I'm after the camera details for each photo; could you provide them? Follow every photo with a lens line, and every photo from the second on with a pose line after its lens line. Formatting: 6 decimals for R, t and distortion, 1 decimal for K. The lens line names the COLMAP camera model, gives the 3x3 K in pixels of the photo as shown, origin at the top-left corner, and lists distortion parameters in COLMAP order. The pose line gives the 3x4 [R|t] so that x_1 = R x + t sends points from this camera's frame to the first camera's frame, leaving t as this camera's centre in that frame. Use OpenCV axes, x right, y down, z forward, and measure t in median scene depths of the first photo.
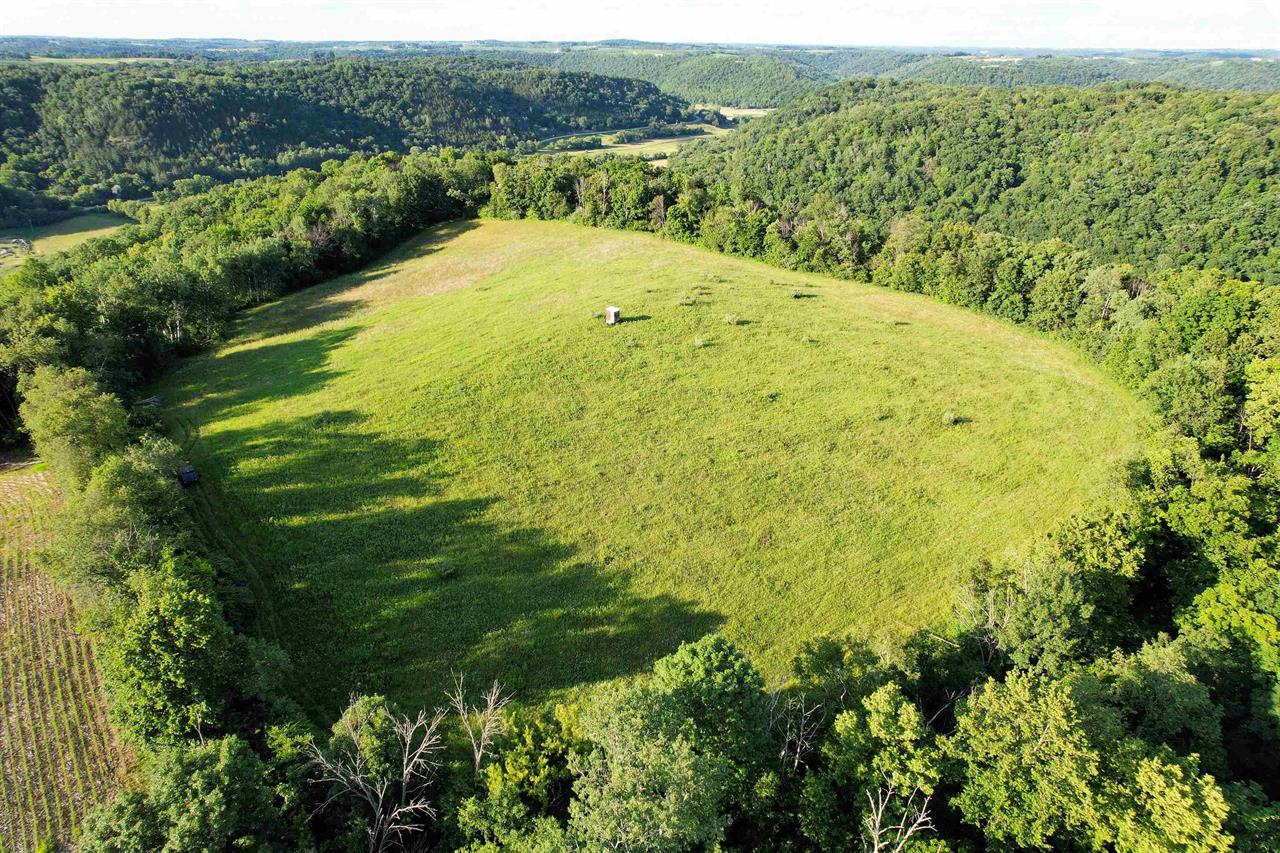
lens RADIAL K [[855.4, 0, 644.4], [0, 855.4, 378.8], [0, 0, 1]] dist [-0.087573, 0.114520]
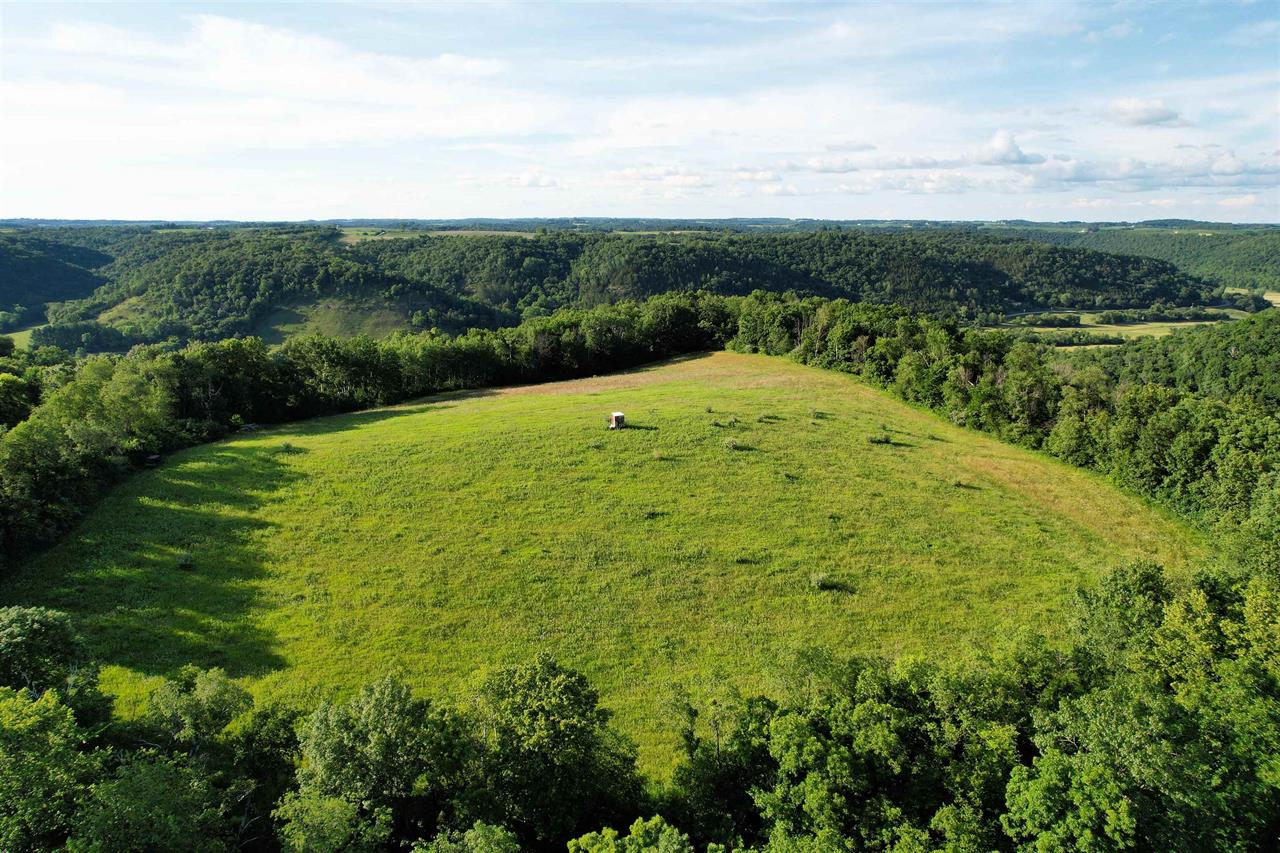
lens RADIAL K [[855.4, 0, 644.4], [0, 855.4, 378.8], [0, 0, 1]] dist [-0.087573, 0.114520]
pose [[0.826254, 0.098164, -0.554678, 0.103081], [-0.206118, 0.969096, -0.135531, 0.001141], [0.524232, 0.226312, 0.820953, 0.039981]]
